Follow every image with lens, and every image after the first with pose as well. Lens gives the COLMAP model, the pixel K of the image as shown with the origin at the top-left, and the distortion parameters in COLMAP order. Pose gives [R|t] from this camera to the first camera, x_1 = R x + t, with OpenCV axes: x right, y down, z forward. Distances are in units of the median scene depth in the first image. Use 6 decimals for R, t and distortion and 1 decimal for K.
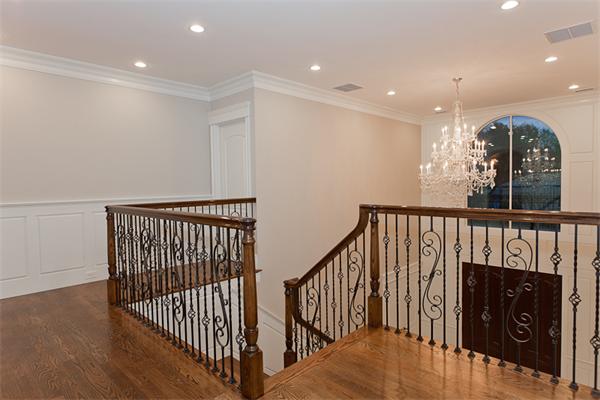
lens RADIAL K [[347.9, 0, 303.9], [0, 347.9, 199.5], [0, 0, 1]] dist [0.000338, 0.001601]
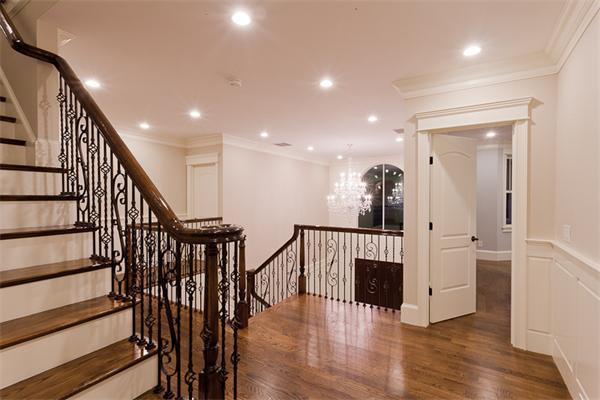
lens RADIAL K [[288.5, 0, 297.9], [0, 288.5, 201.4], [0, 0, 1]] dist [0.004644, 0.000523]
pose [[0.977404, 0.017325, 0.210669, -0.127767], [-0.010021, 0.999313, -0.035692, -0.047764], [-0.211142, 0.032774, 0.976906, -0.426531]]
